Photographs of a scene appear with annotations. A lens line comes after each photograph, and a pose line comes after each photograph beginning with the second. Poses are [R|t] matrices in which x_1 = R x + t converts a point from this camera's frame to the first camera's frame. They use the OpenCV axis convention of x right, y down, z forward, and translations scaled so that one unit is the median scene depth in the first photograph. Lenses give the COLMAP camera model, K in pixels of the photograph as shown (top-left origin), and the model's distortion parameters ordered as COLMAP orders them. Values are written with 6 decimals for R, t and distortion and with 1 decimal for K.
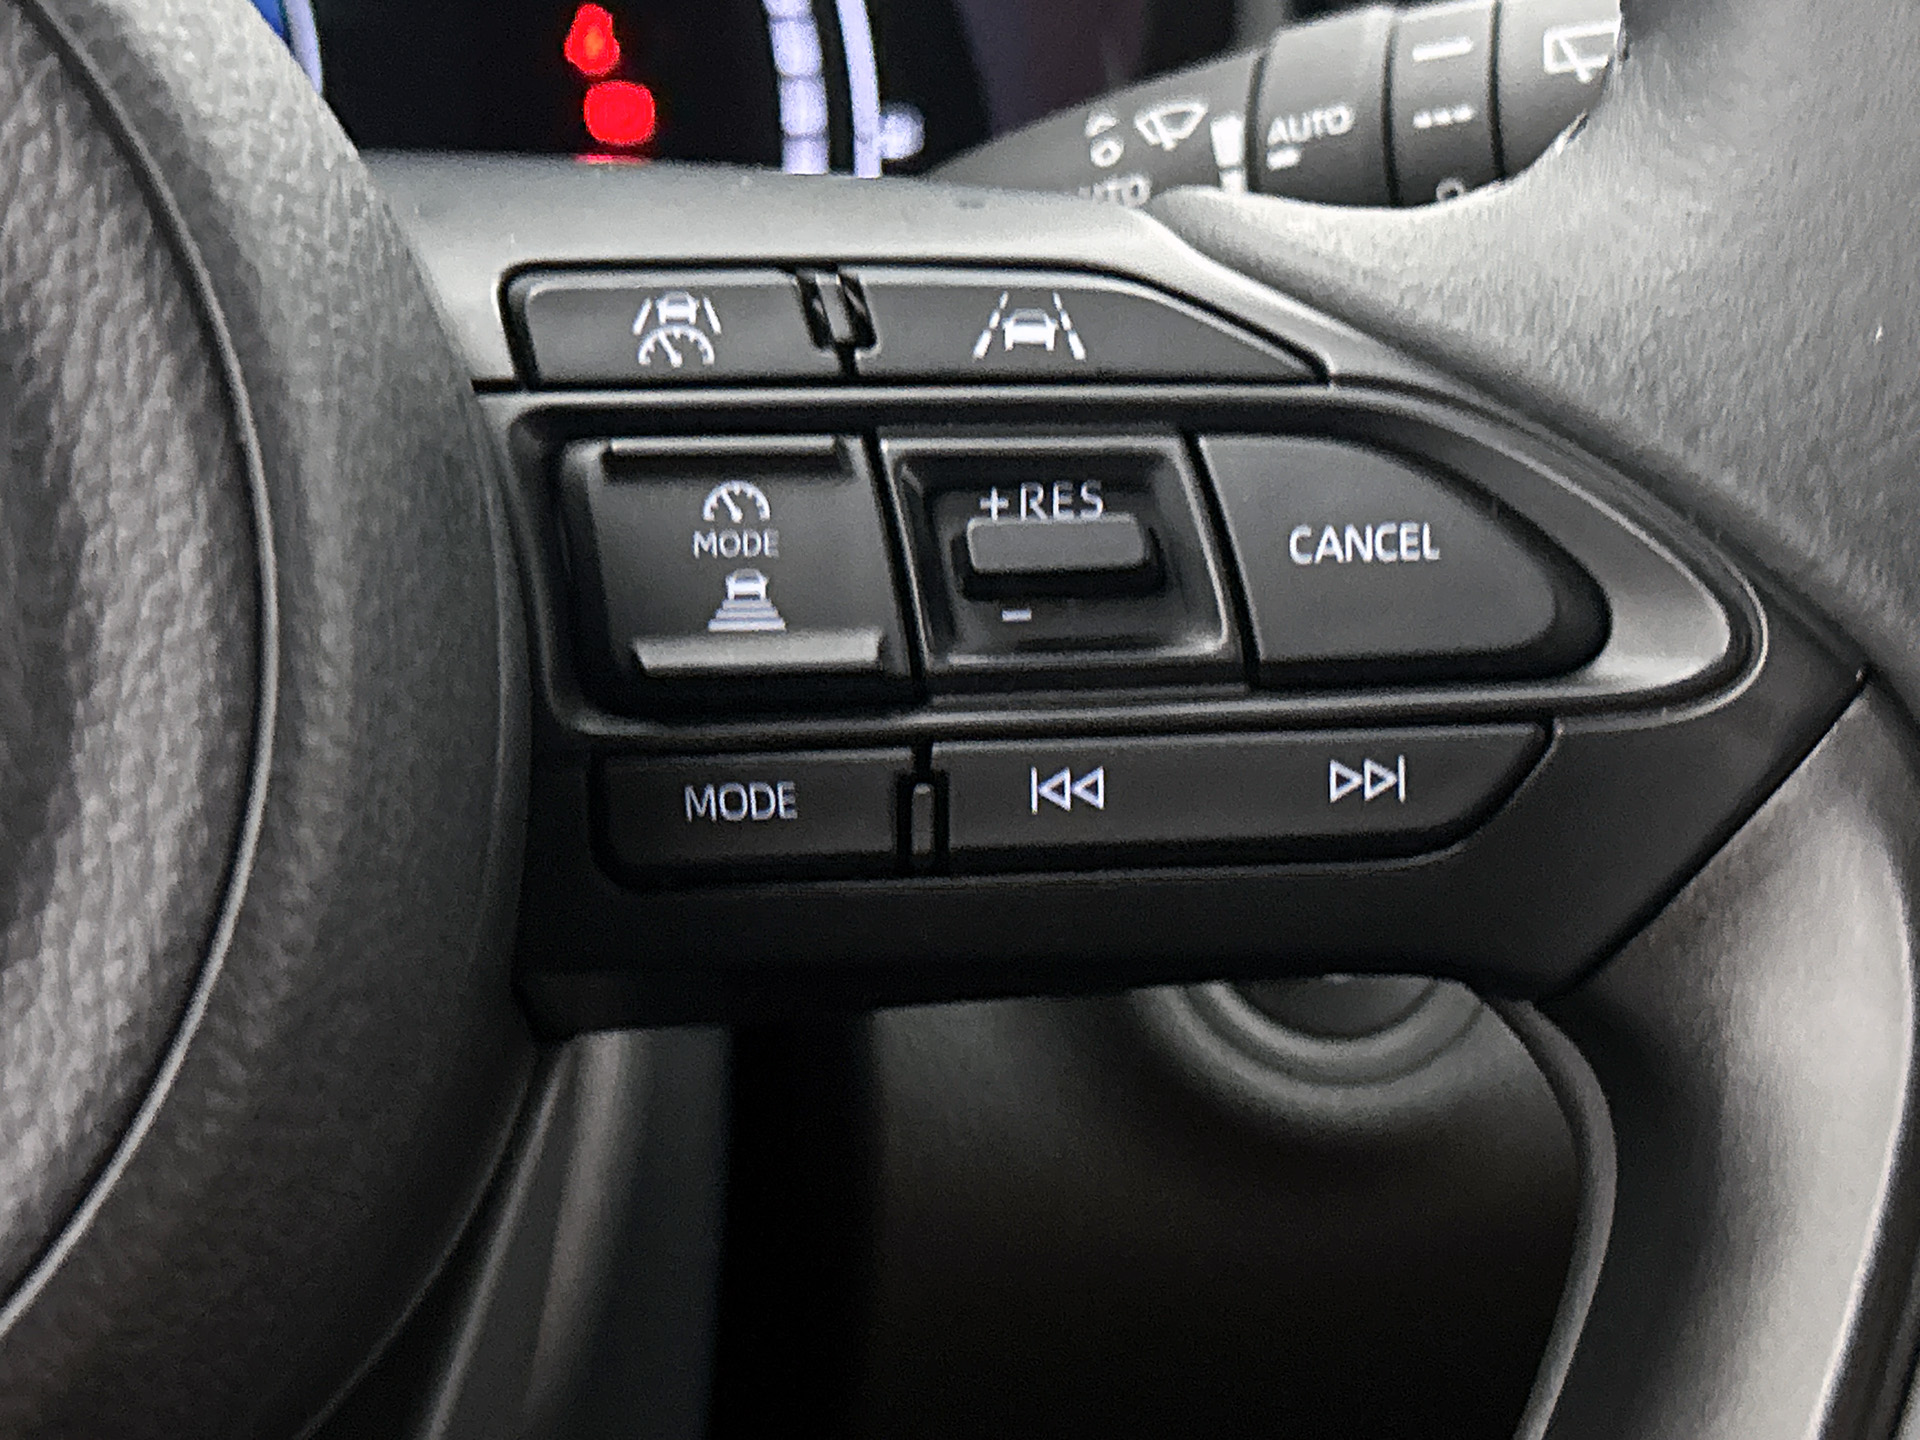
lens RADIAL K [[3248.1, 0, 960.0], [0, 3248.1, 720.0], [0, 0, 1]] dist [0.112428, -0.119752]
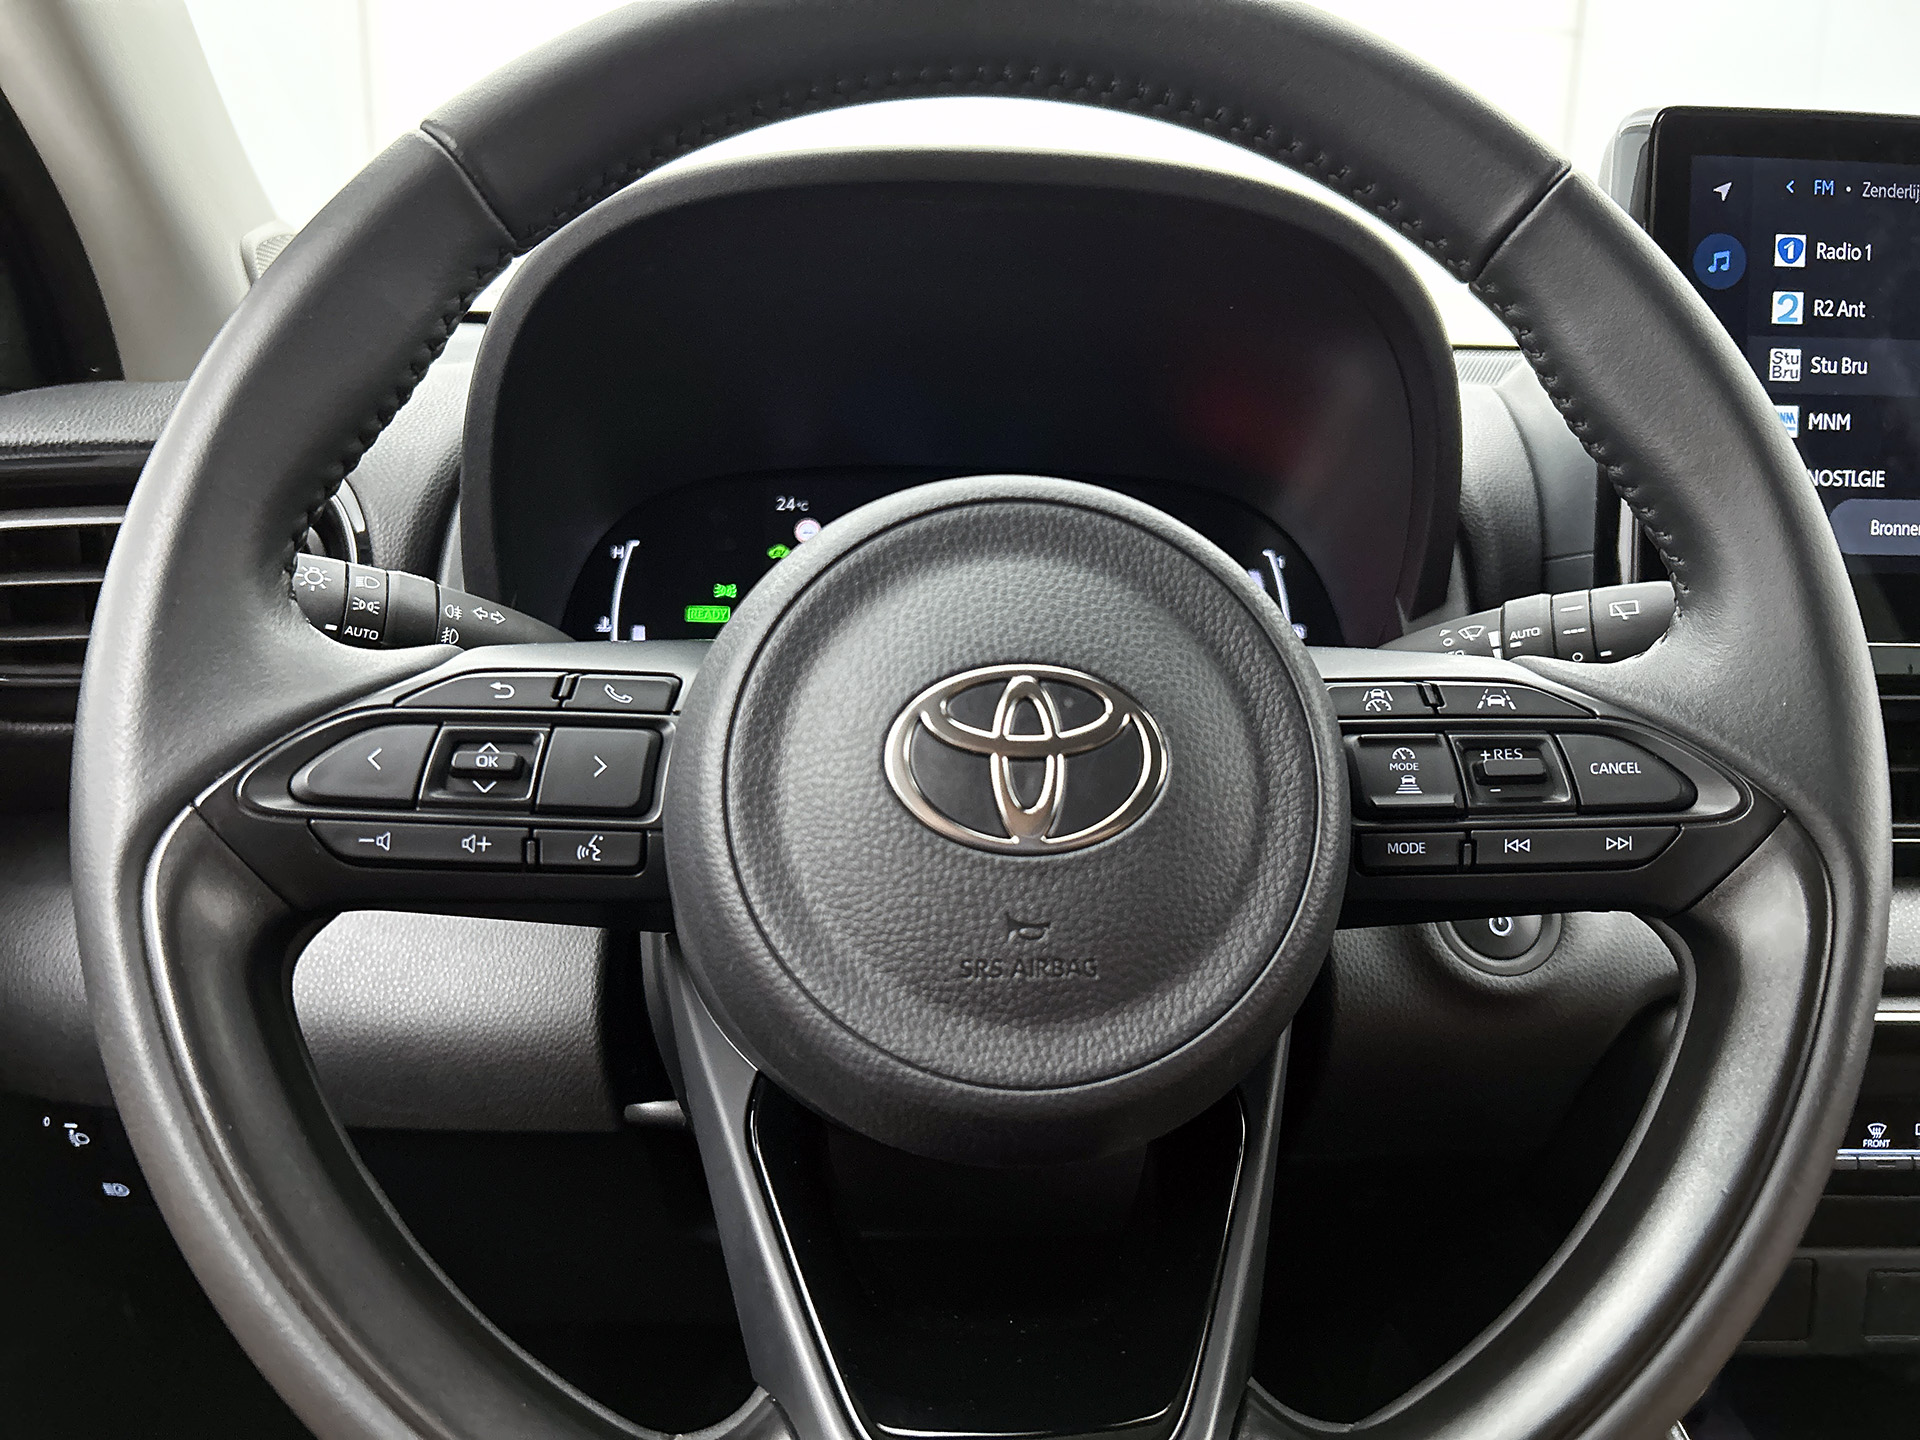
lens RADIAL K [[1448.2, 0, 960.0], [0, 1448.2, 720.0], [0, 0, 1]] dist [0.063550, -0.079335]
pose [[0.994979, 0.004991, -0.099958, -0.359924], [-0.016028, 0.993811, -0.109920, 0.064244], [0.098791, 0.110970, 0.988901, -0.458863]]
